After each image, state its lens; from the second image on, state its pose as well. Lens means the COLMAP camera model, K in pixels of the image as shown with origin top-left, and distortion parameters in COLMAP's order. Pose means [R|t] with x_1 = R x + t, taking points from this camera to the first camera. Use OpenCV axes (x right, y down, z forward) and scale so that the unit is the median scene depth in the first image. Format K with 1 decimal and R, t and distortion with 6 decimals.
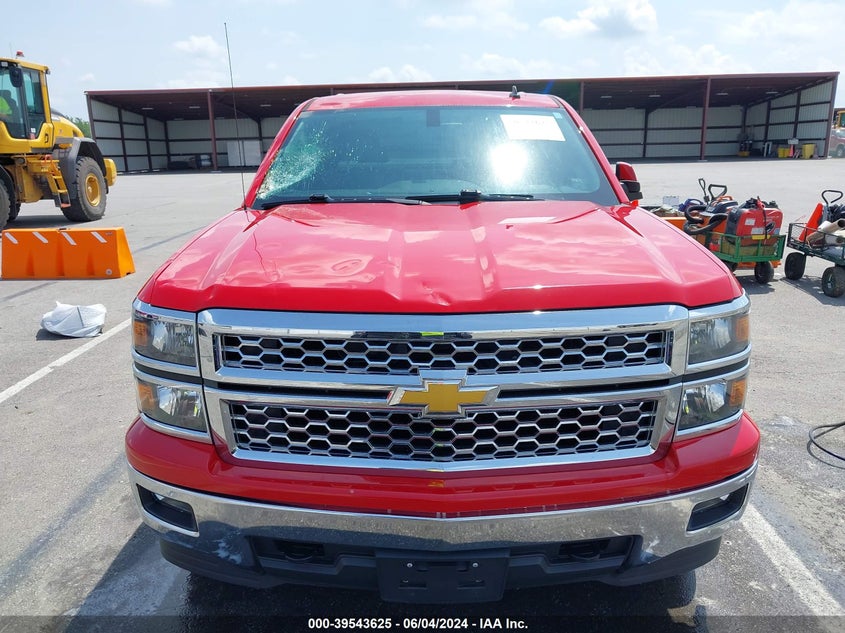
lens RADIAL K [[686.0, 0, 419.5], [0, 686.0, 310.0], [0, 0, 1]] dist [0.013360, -0.012391]
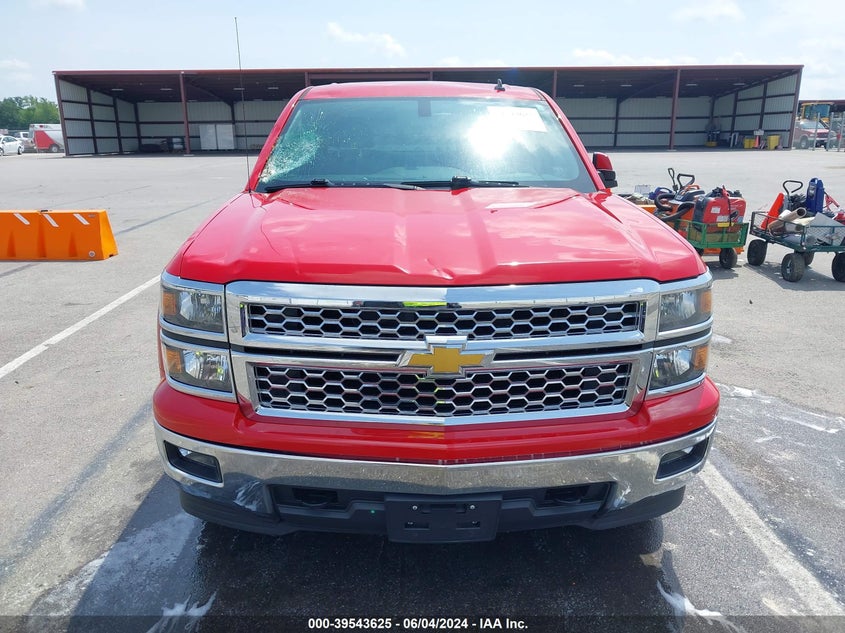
lens RADIAL K [[686.0, 0, 419.5], [0, 686.0, 310.0], [0, 0, 1]] dist [0.013360, -0.012391]
pose [[0.999145, 0.003334, 0.041198, -0.045408], [-0.004143, 0.999800, 0.019583, 0.018508], [-0.041124, -0.019737, 0.998959, -0.106540]]
